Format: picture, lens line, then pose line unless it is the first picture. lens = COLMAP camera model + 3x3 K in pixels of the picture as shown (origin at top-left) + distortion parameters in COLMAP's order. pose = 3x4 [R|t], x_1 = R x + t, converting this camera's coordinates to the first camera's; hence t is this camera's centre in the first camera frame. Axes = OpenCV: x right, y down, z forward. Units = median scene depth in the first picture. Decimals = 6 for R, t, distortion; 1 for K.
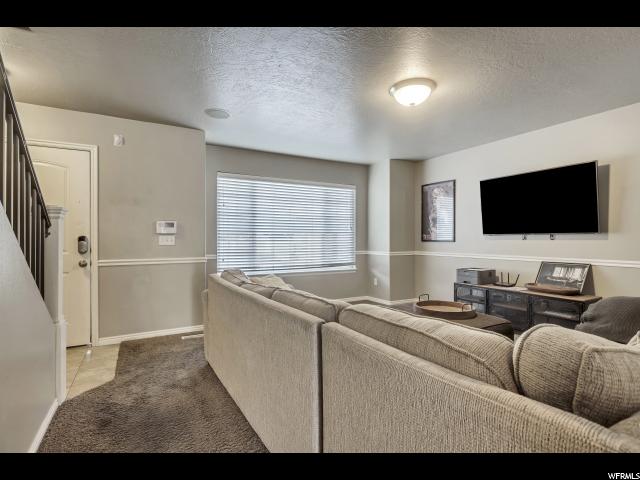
lens RADIAL K [[330.4, 0, 318.9], [0, 330.4, 239.5], [0, 0, 1]] dist [-0.001387, 0.000010]
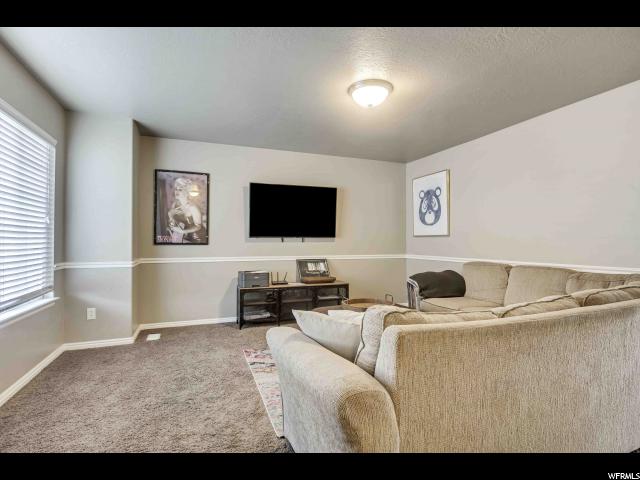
lens RADIAL K [[330.4, 0, 319.0], [0, 330.4, 239.7], [0, 0, 1]] dist [-0.001387, 0.000010]
pose [[0.135505, 0.001441, 0.990776, -0.413351], [0.000690, 0.999999, -0.001549, -0.004469], [-0.990776, 0.000894, 0.135504, 0.586926]]
